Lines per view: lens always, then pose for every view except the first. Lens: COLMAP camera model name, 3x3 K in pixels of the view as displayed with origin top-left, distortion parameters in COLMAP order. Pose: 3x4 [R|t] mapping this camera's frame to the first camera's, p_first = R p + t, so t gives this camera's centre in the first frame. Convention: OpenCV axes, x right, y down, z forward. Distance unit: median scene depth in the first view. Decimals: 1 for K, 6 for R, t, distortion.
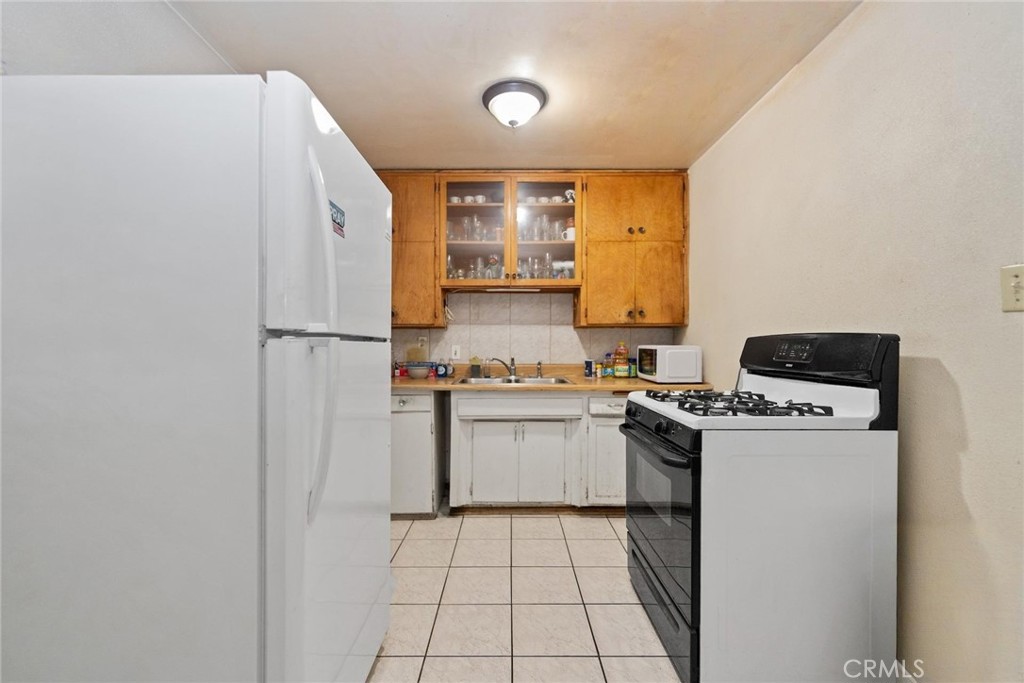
lens RADIAL K [[417.9, 0, 513.7], [0, 417.9, 346.6], [0, 0, 1]] dist [0.002377, 0.000284]
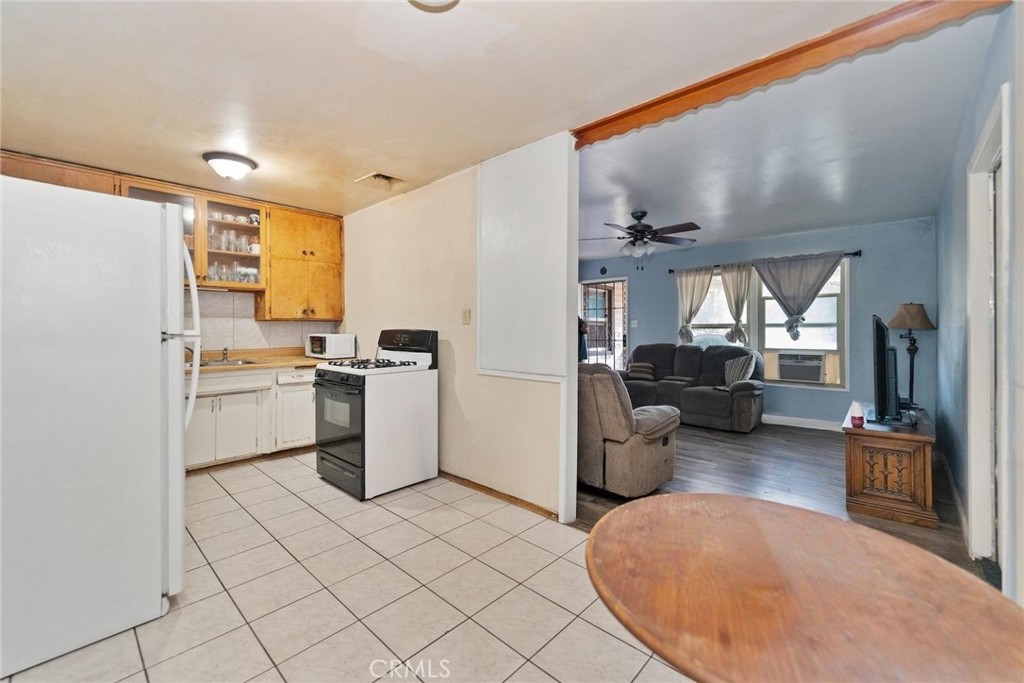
lens RADIAL K [[417.9, 0, 507.0], [0, 417.9, 332.3], [0, 0, 1]] dist [0.002377, 0.000284]
pose [[0.682188, -0.008687, 0.731125, -0.289115], [0.003964, 0.999959, 0.008182, -0.017768], [-0.731166, -0.002684, 0.682195, -0.464836]]
